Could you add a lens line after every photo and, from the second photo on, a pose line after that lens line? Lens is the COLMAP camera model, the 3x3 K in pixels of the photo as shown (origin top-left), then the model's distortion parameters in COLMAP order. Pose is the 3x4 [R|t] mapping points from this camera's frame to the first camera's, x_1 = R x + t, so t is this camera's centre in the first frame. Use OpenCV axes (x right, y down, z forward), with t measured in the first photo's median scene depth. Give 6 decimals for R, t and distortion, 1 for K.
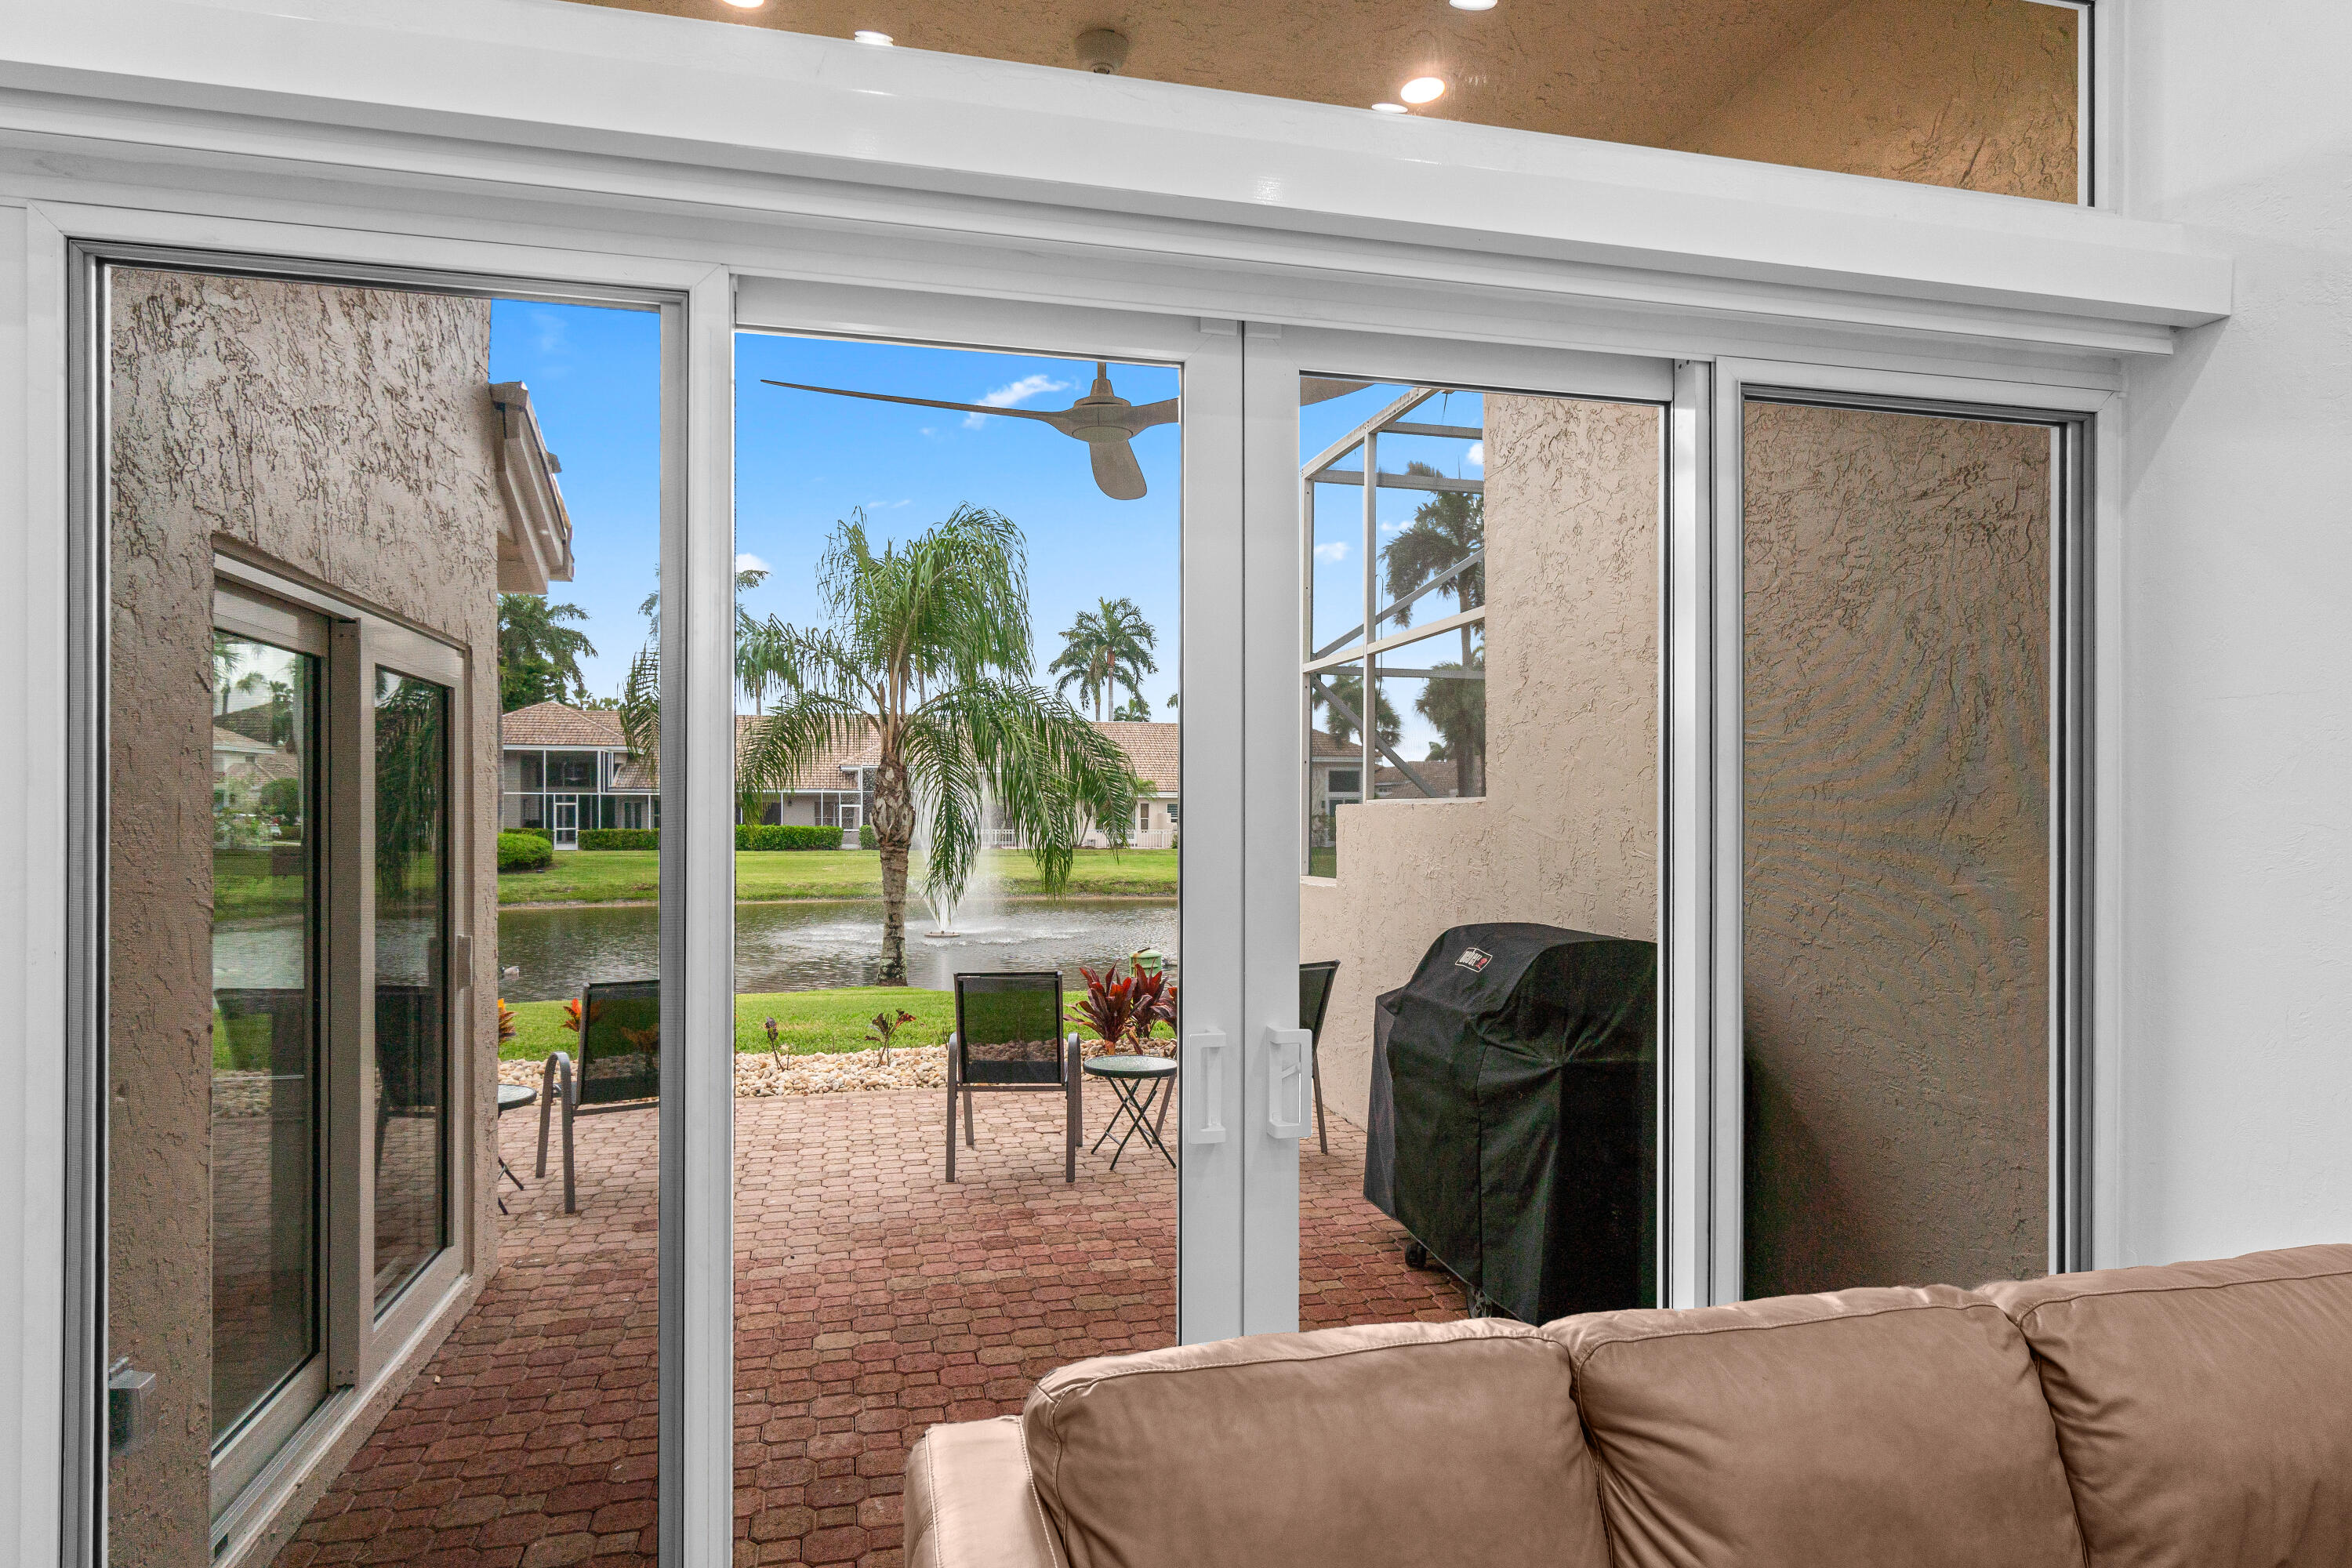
lens RADIAL K [[1336.7, 0, 1187.5], [0, 1336.7, 823.3], [0, 0, 1]] dist [0.002566, 0.000210]
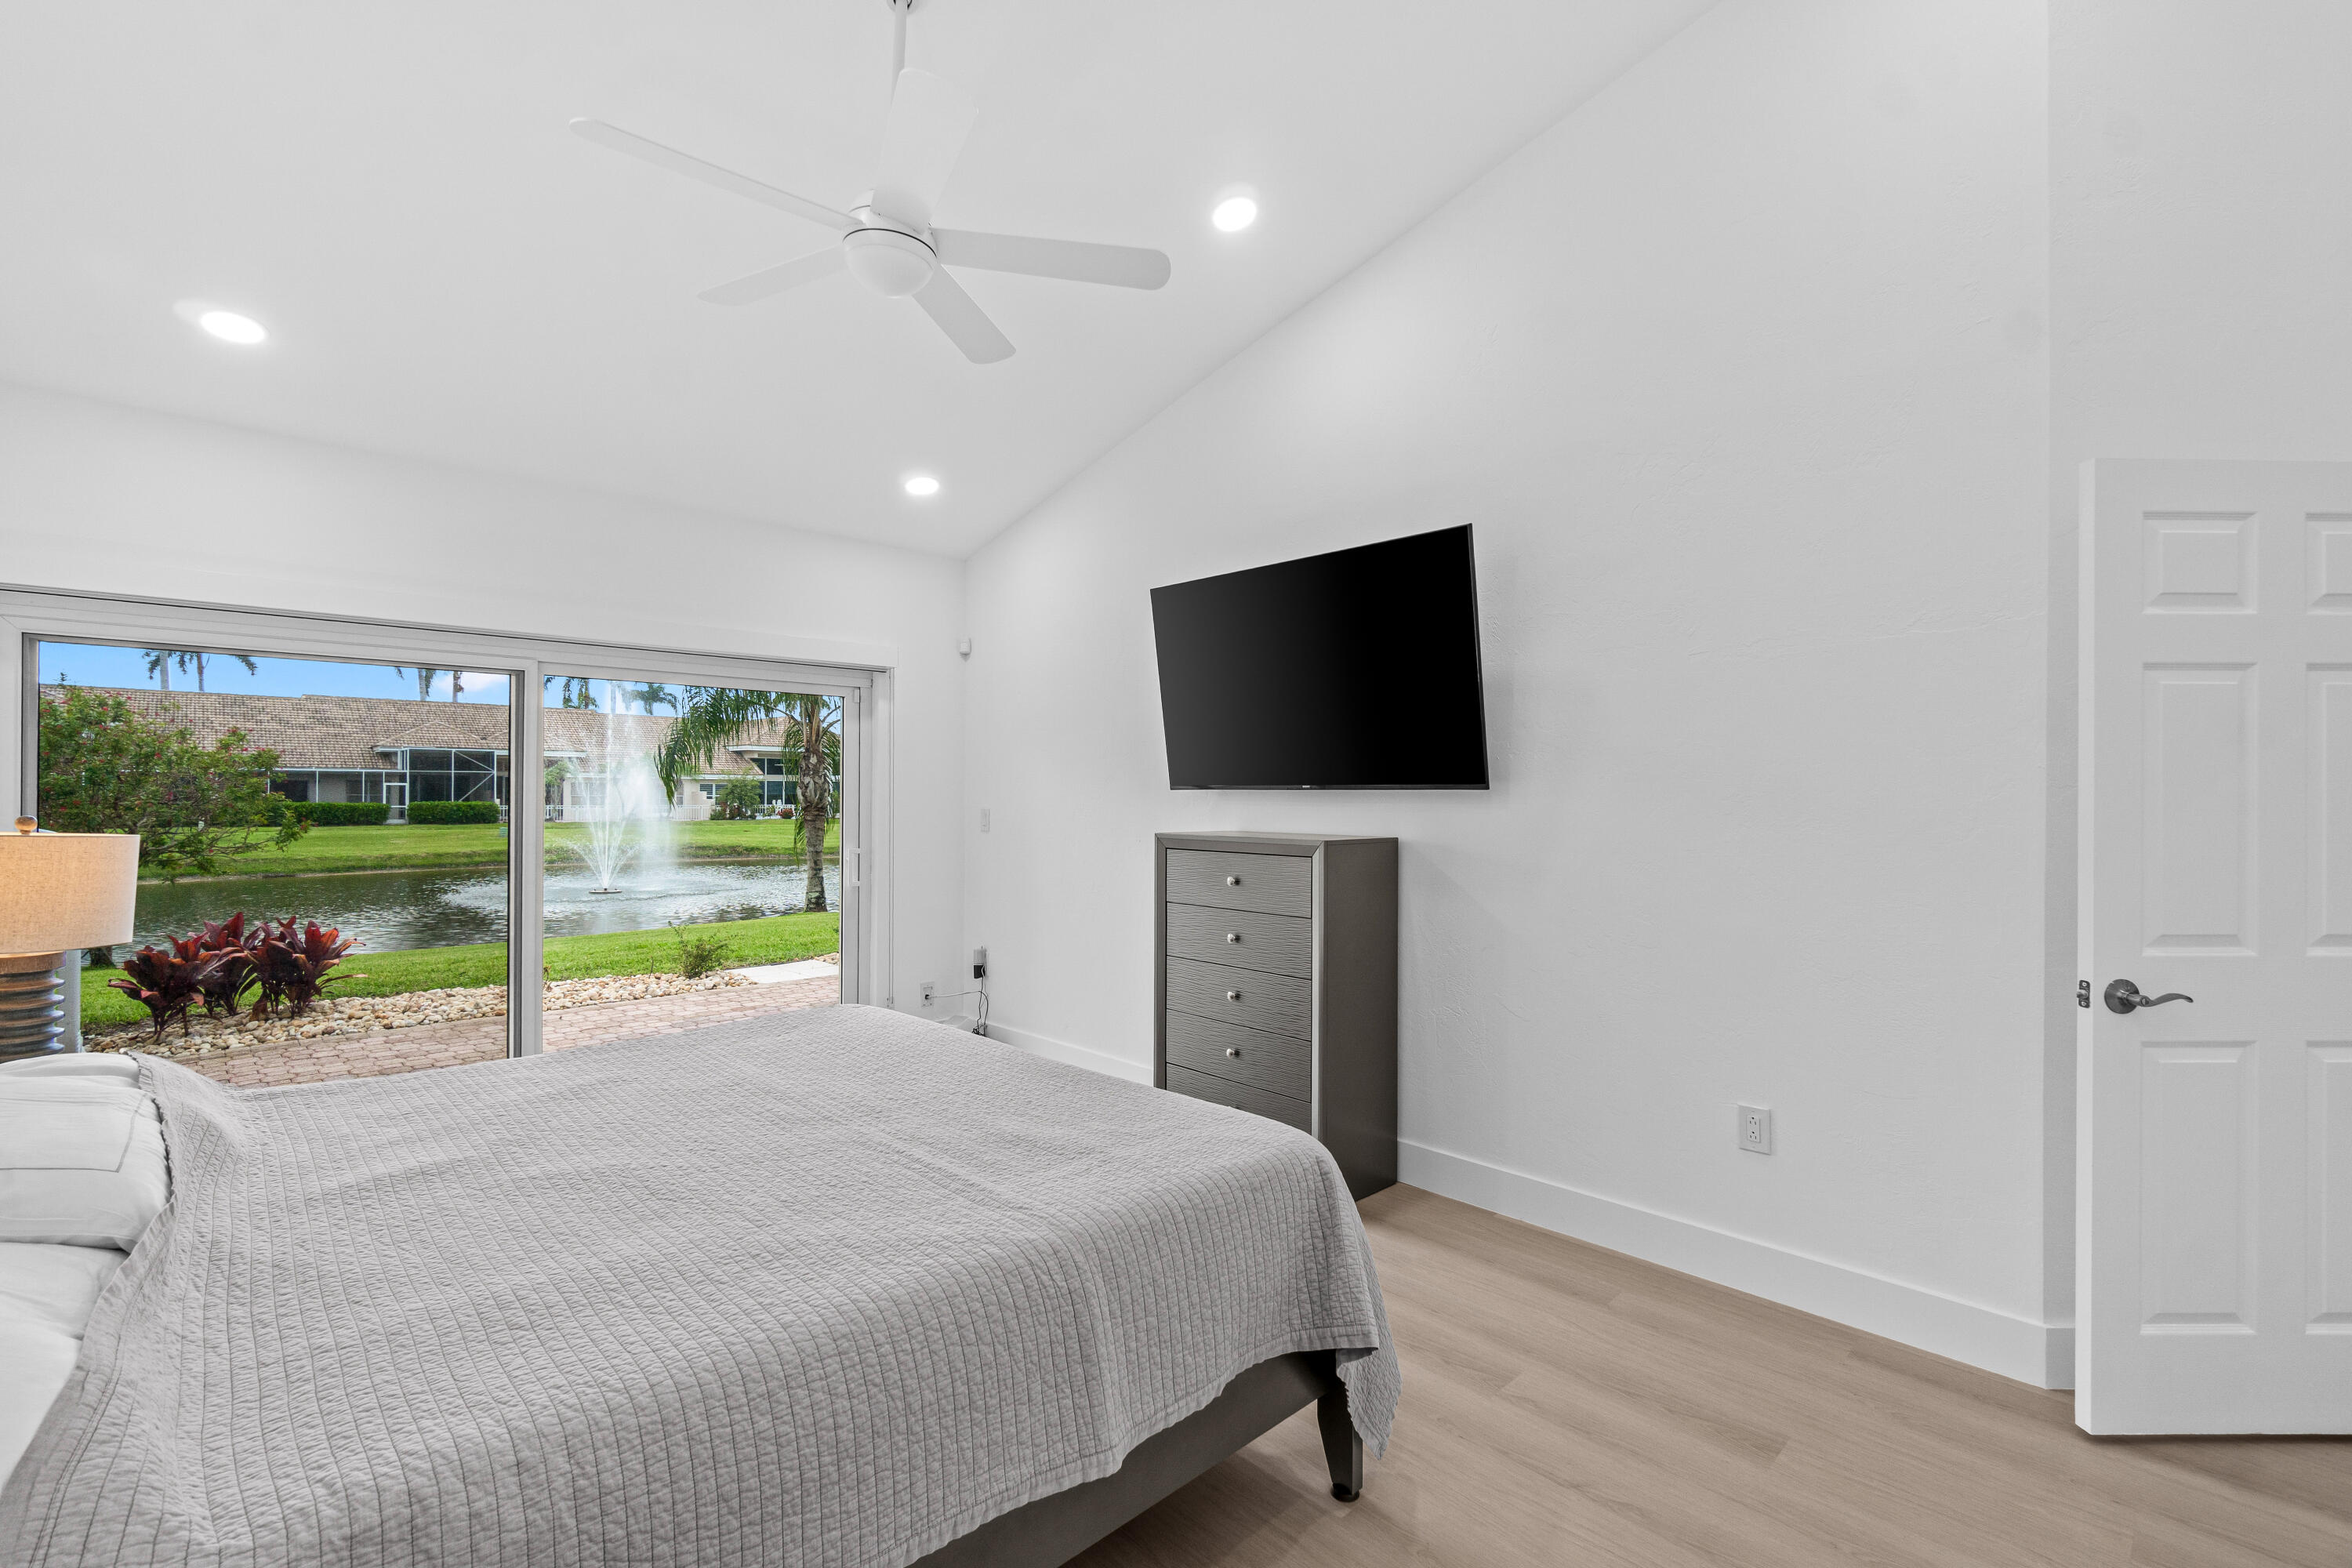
lens RADIAL K [[1018.9, 0, 1184.4], [0, 1018.9, 796.9], [0, 0, 1]] dist [-0.018156, 0.000021]
pose [[0.864035, 0.000364, 0.503432, -0.138811], [0.001852, 0.999991, -0.003902, 0.002261], [-0.503428, 0.004304, 0.864026, -0.031476]]
